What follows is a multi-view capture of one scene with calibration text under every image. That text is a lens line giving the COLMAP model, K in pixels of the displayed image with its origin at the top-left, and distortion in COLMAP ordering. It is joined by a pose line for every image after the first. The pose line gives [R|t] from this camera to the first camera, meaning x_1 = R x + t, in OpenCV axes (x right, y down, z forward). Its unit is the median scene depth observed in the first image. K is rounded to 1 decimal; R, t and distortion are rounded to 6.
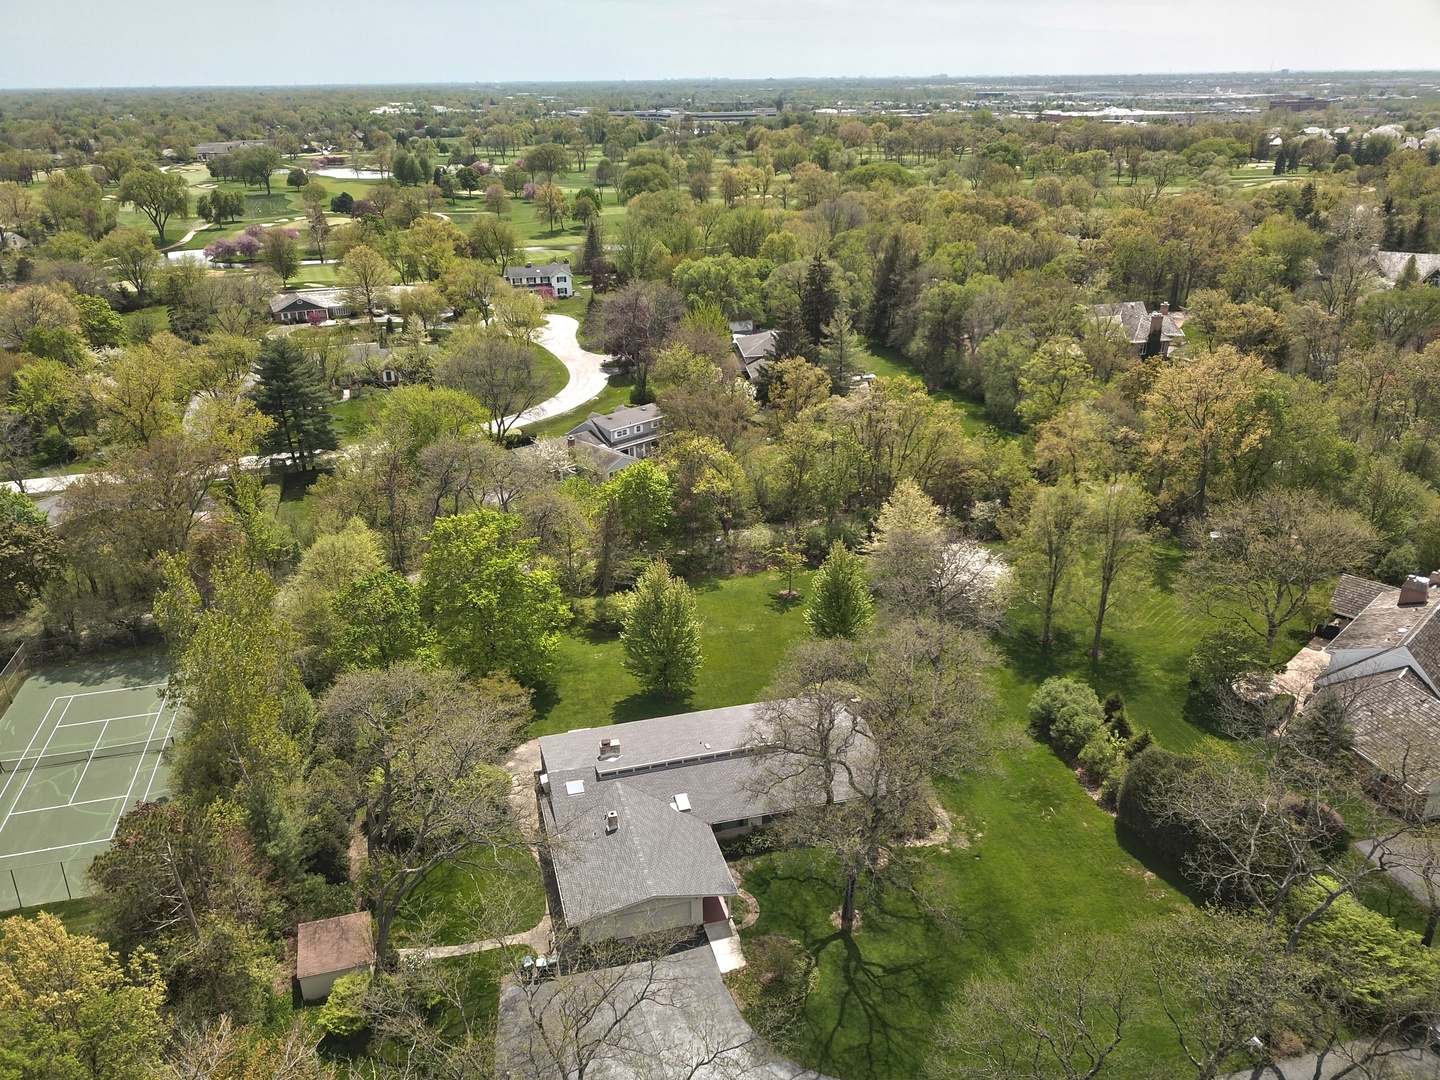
lens RADIAL K [[1105.5, 0, 713.3], [0, 1105.5, 543.2], [0, 0, 1]] dist [0.042589, -0.032550]
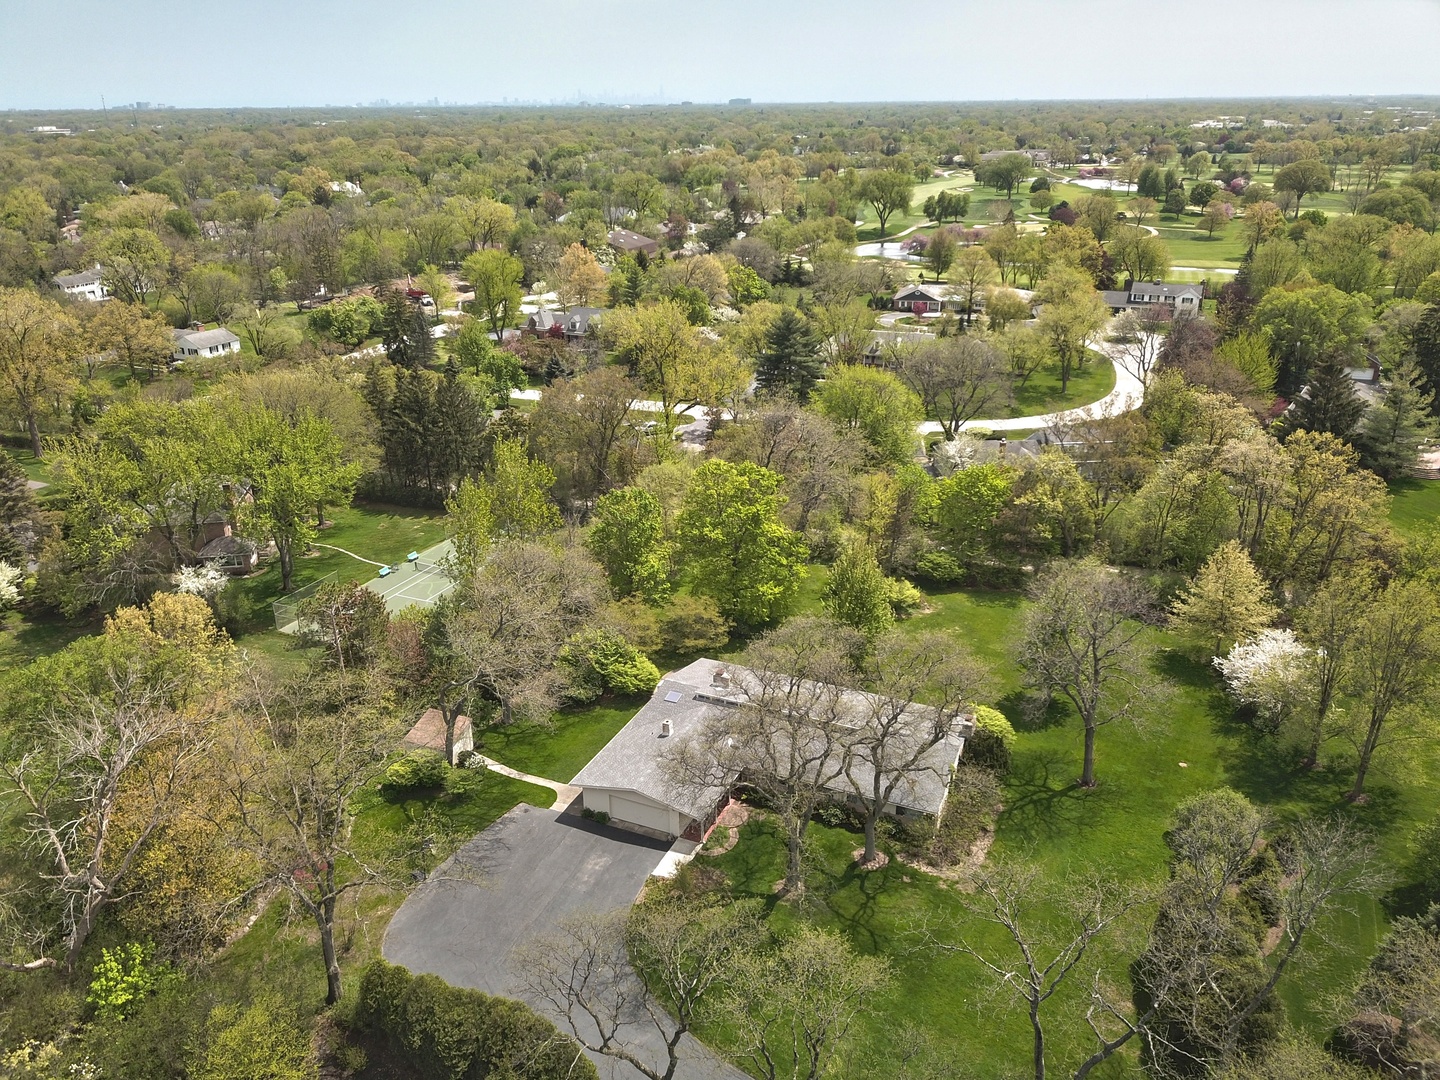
lens RADIAL K [[1105.5, 0, 713.3], [0, 1105.5, 543.2], [0, 0, 1]] dist [0.042589, -0.032550]
pose [[0.776780, 0.244475, -0.580384, 0.102328], [-0.250480, 0.965482, 0.071451, -0.004836], [0.577818, 0.089873, 0.811202, 0.016575]]
